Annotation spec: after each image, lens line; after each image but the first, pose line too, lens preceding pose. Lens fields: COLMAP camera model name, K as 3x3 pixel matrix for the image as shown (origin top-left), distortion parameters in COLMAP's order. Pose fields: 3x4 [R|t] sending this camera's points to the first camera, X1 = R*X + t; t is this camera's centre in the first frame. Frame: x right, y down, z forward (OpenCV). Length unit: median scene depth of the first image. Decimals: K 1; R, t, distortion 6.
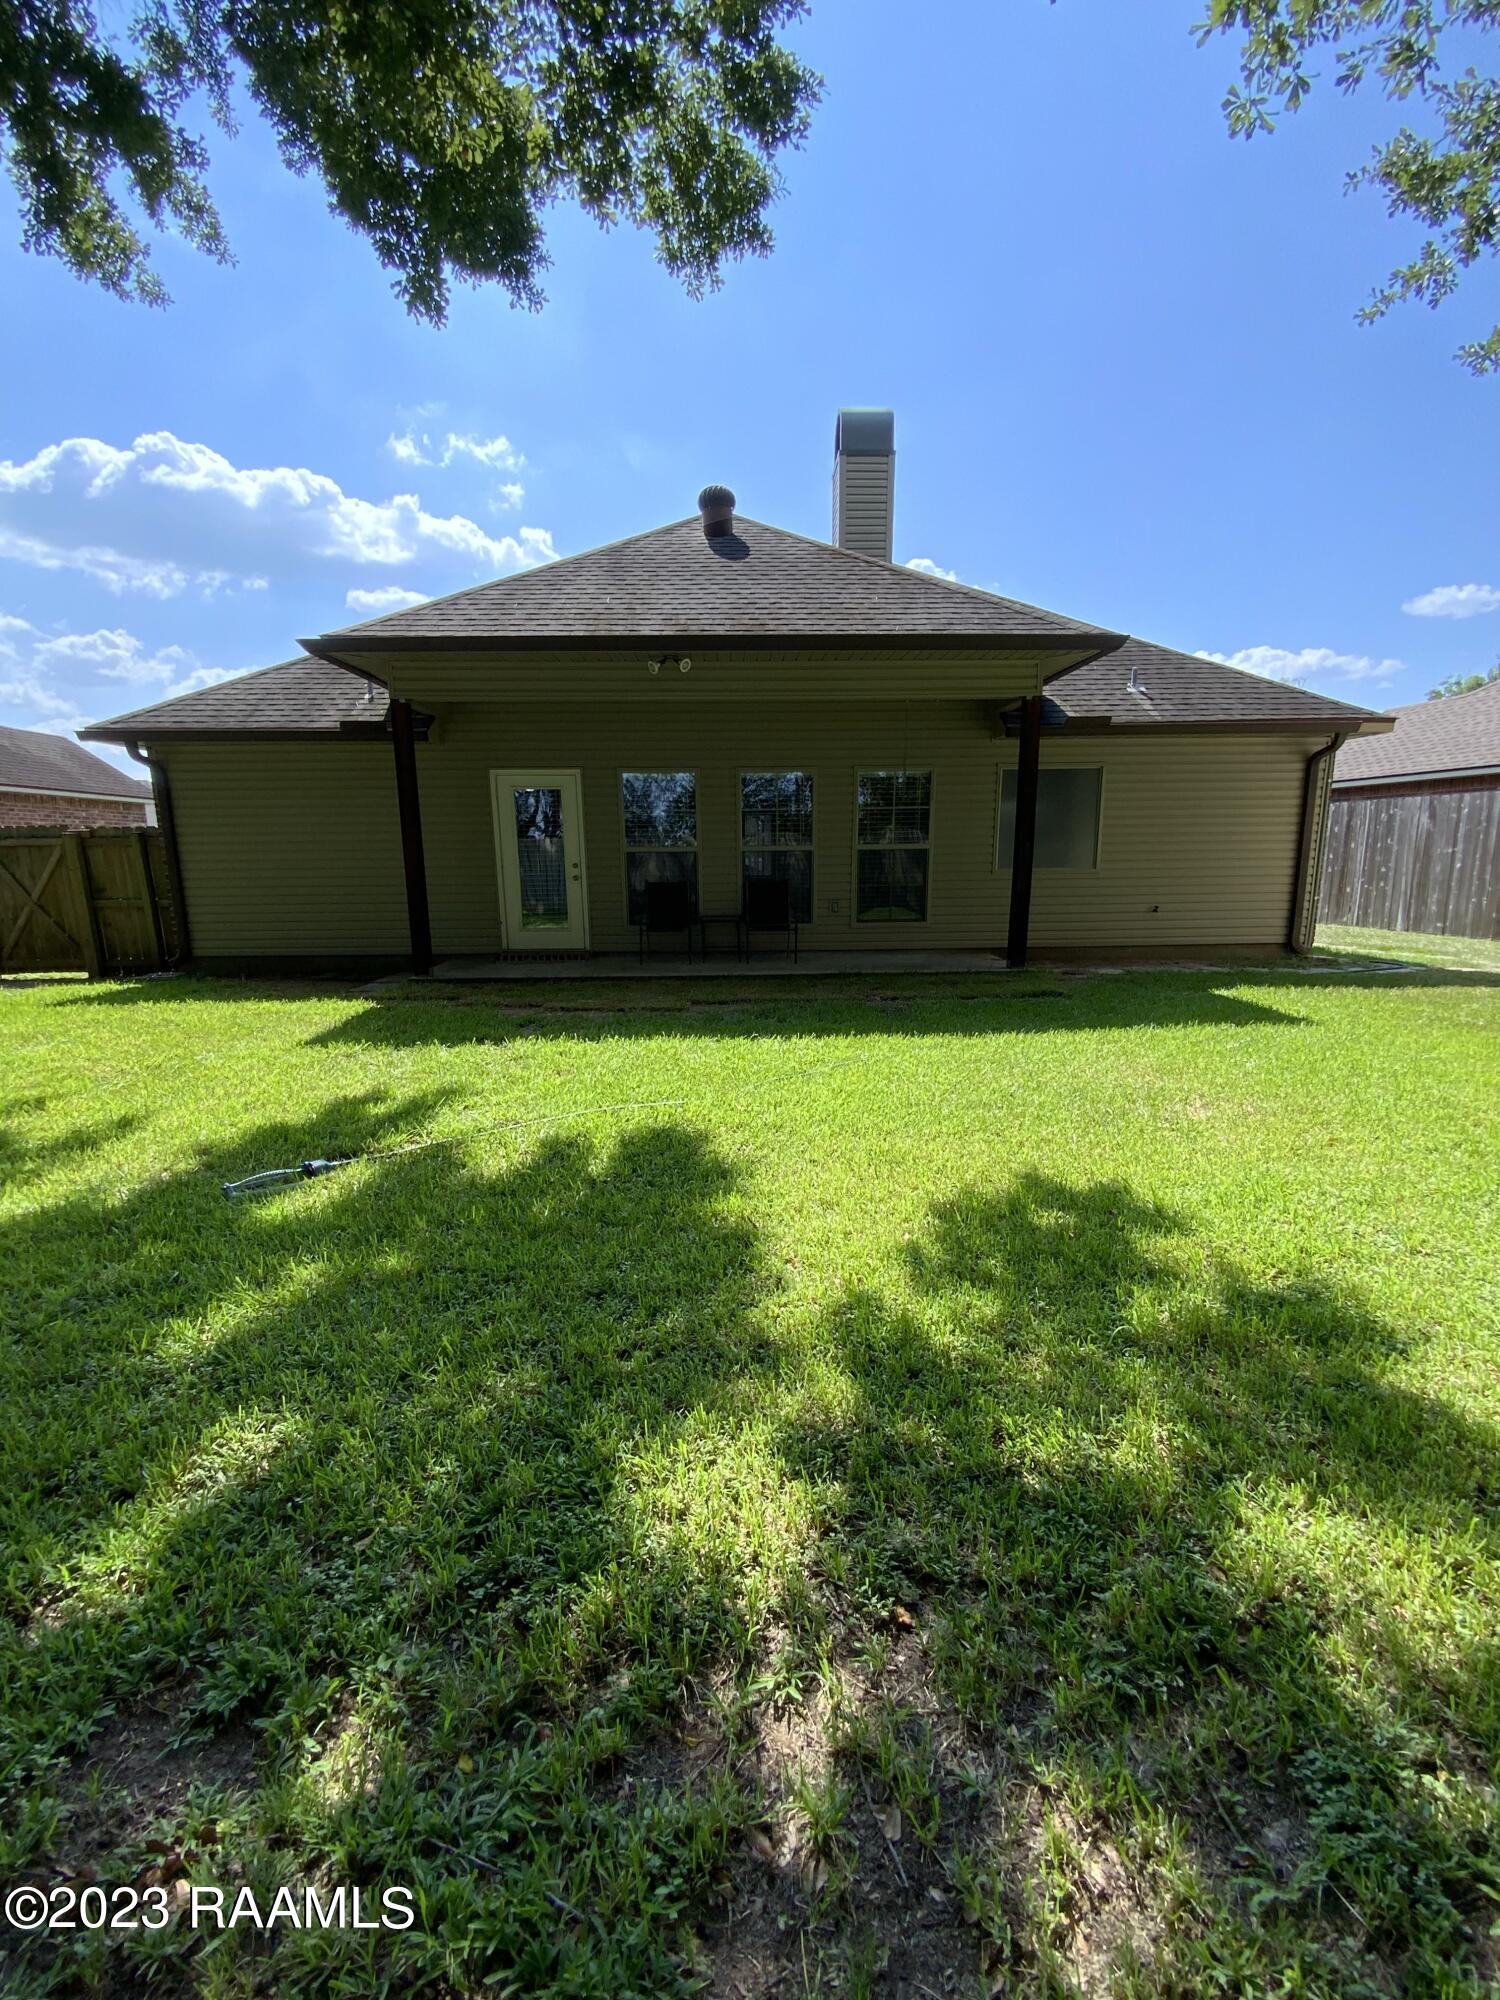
lens RADIAL K [[808.6, 0, 750.0], [0, 808.6, 1000.0], [0, 0, 1]] dist [0.009454, -0.011321]
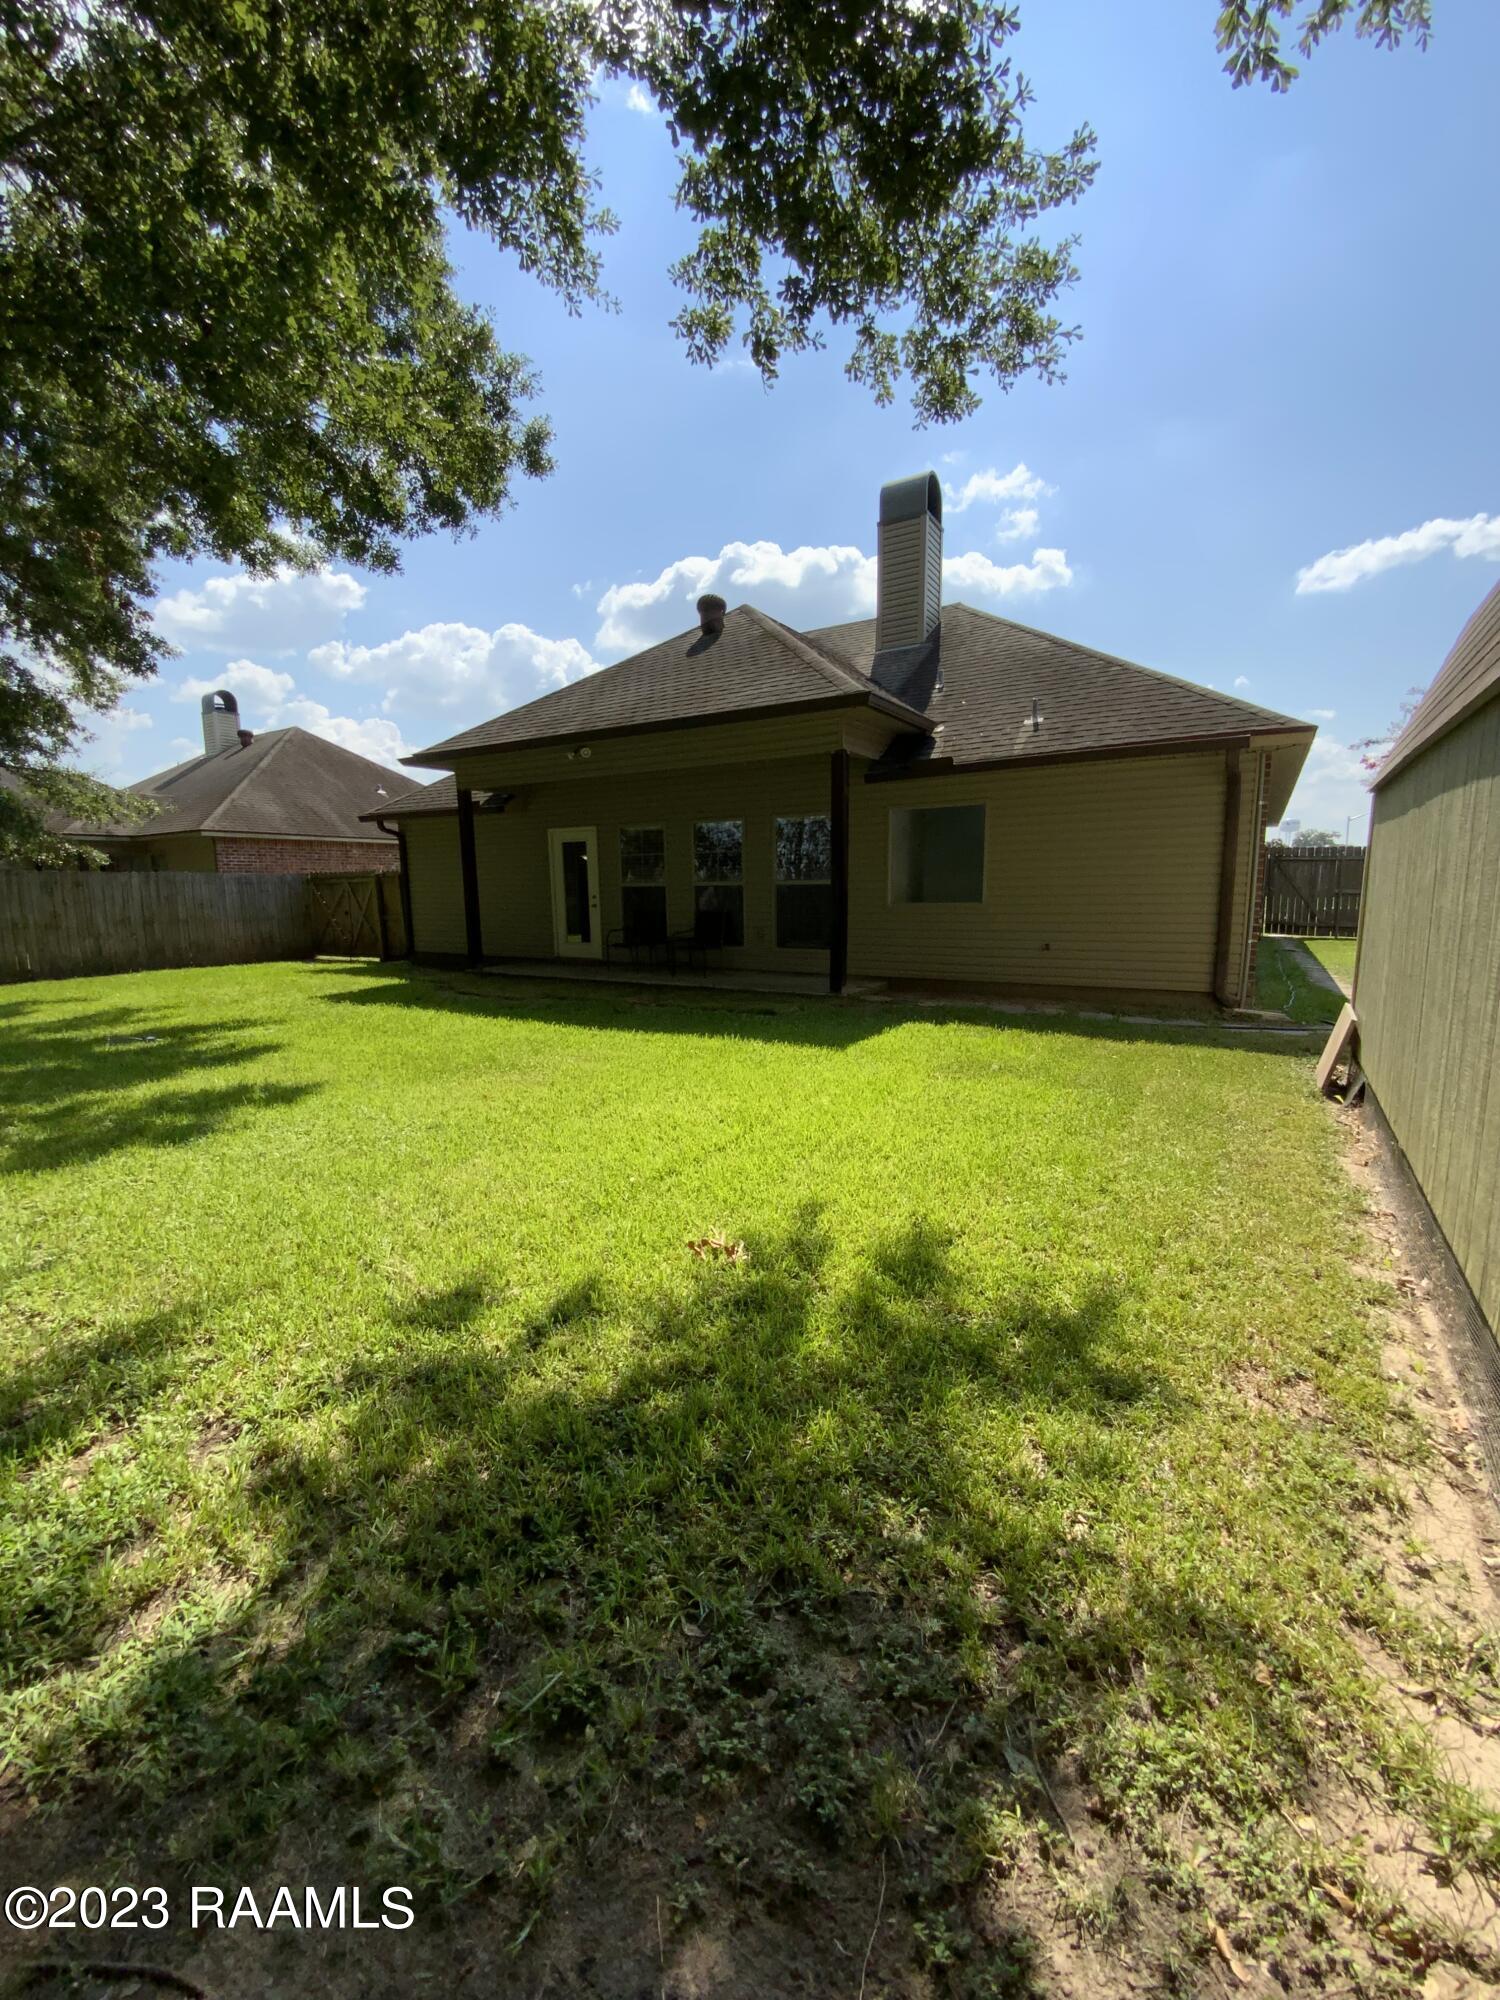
lens RADIAL K [[808.6, 0, 750.0], [0, 808.6, 1000.0], [0, 0, 1]] dist [0.009454, -0.011321]
pose [[0.834928, 0.077119, -0.544929, 0.722955], [-0.092066, 0.995753, -0.000142, -0.017734], [0.542604, 0.050288, 0.838482, 0.019090]]
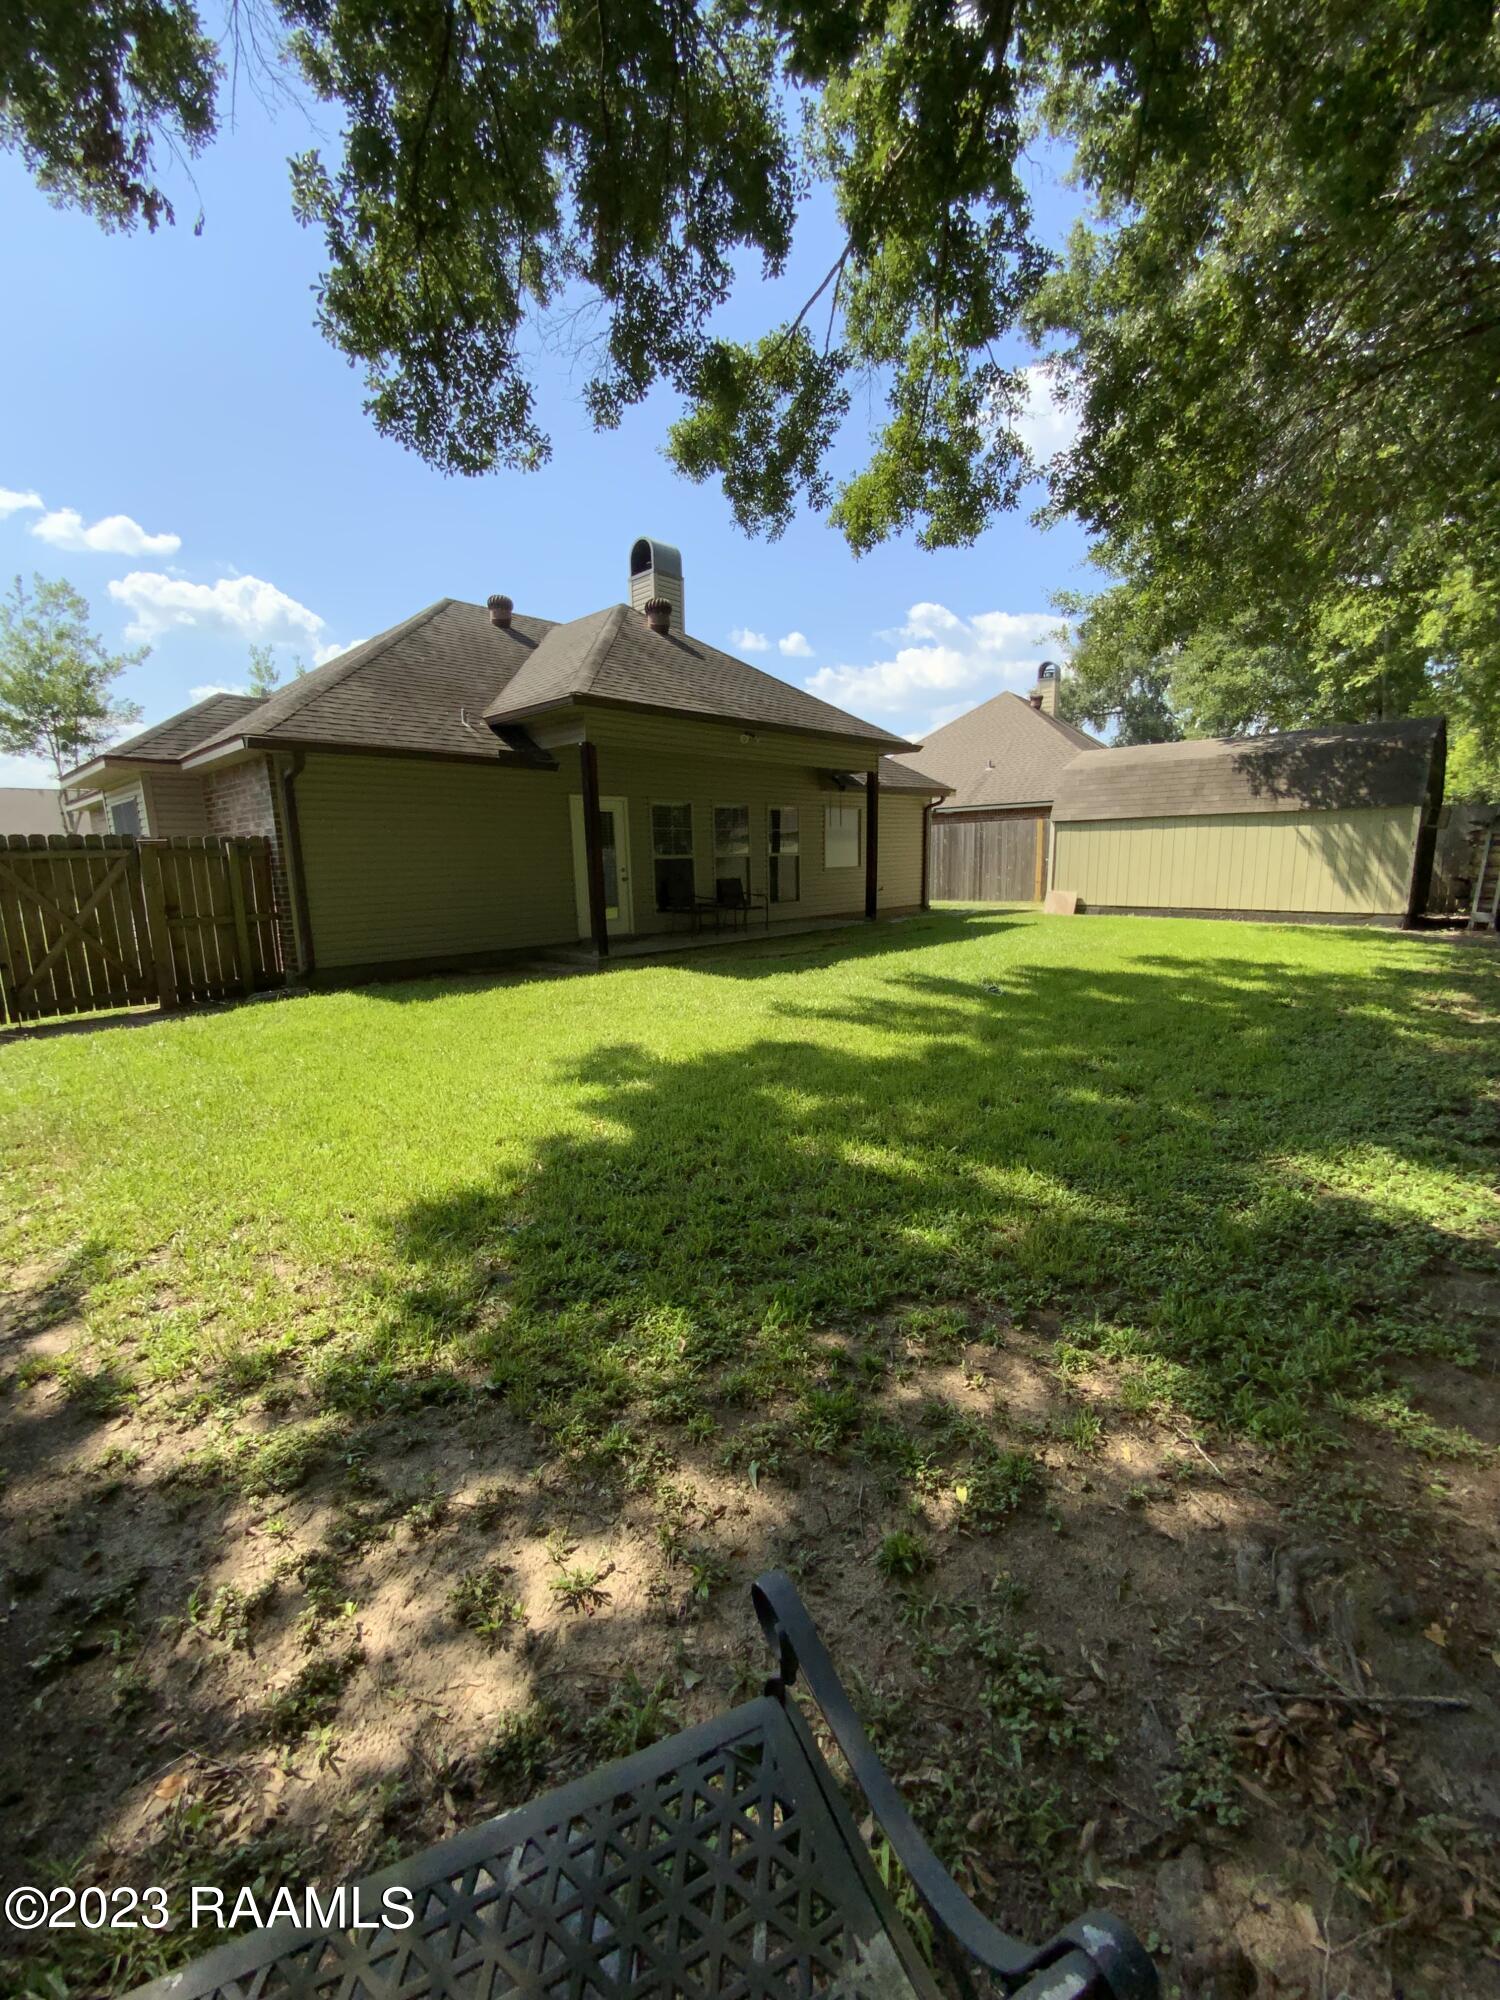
lens RADIAL K [[808.6, 0, 750.0], [0, 808.6, 1000.0], [0, 0, 1]] dist [0.009454, -0.011321]
pose [[0.712584, -0.129397, 0.689551, -0.960094], [0.138794, 0.989420, 0.042238, 0.014412], [-0.687721, 0.065608, 0.723005, -0.071112]]
